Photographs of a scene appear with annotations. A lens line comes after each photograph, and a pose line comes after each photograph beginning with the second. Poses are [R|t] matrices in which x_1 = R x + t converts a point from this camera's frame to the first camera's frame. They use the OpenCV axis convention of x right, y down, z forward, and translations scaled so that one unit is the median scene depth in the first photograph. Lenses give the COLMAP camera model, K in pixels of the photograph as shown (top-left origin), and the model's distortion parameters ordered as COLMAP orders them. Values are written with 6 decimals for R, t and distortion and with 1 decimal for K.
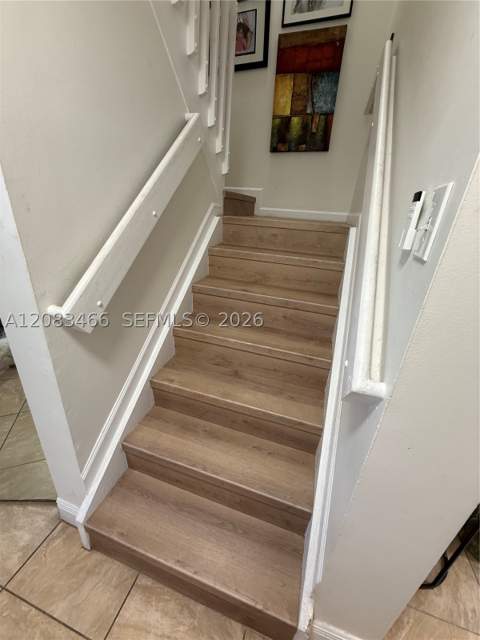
lens RADIAL K [[255.3, 0, 239.1], [0, 255.3, 318.1], [0, 0, 1]] dist [0.003521, 0.000307]
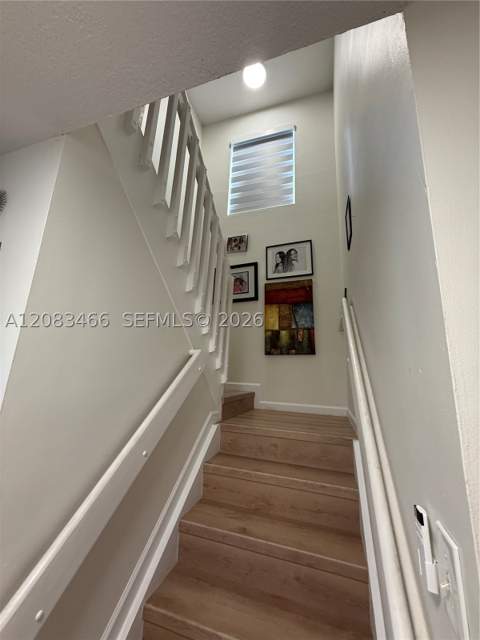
lens RADIAL K [[255.3, 0, 240.0], [0, 255.3, 318.1], [0, 0, 1]] dist [0.003521, 0.000307]
pose [[0.999720, -0.022731, -0.006586, 0.026156], [0.014676, 0.813802, -0.580957, -0.152718], [0.018565, 0.580698, 0.813908, -0.042457]]
